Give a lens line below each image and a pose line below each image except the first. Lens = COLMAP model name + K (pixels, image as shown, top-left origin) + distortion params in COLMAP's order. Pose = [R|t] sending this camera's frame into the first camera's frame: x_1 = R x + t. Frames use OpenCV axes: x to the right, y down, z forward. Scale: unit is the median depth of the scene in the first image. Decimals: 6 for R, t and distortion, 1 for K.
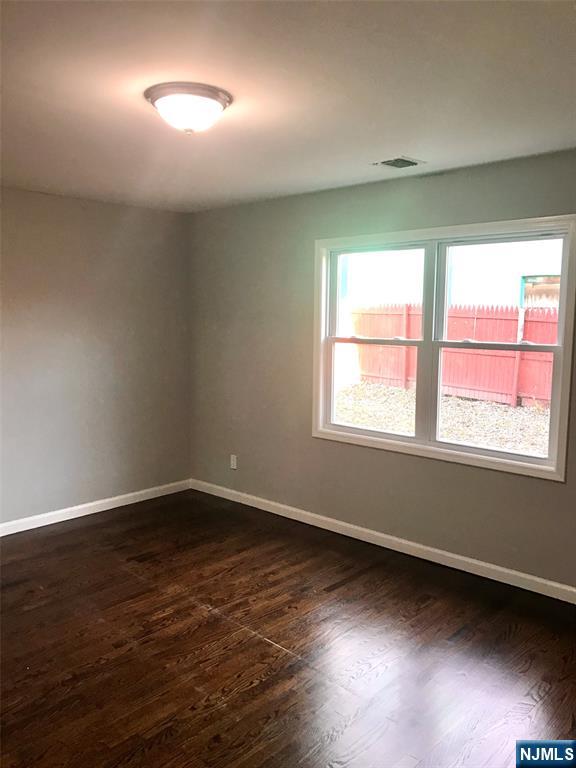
lens RADIAL K [[639.9, 0, 282.9], [0, 639.9, 391.0], [0, 0, 1]] dist [0.052552, -0.082030]
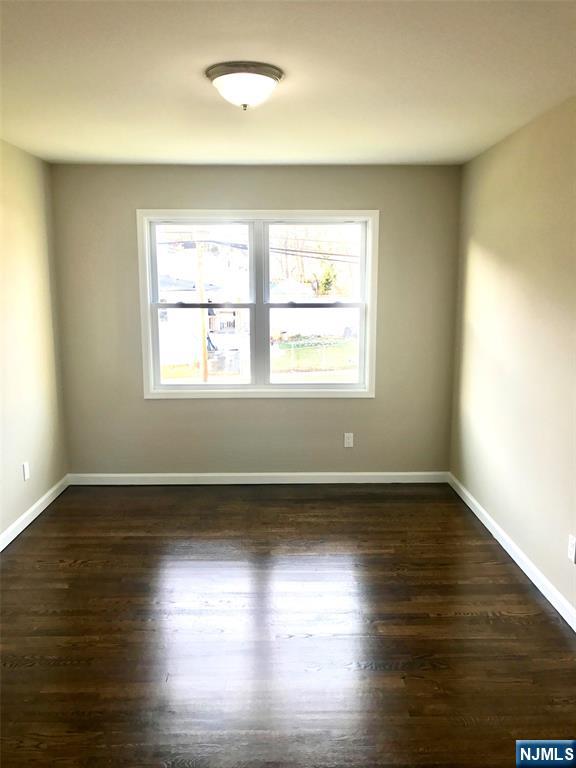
lens RADIAL K [[621.7, 0, 288.8], [0, 621.7, 384.6], [0, 0, 1]] dist [-0.005135, -0.000271]
pose [[0.686225, -0.136627, 0.714443, -0.582773], [0.092574, 0.990618, 0.100525, -0.036891], [-0.721474, -0.002844, 0.692435, 0.144001]]
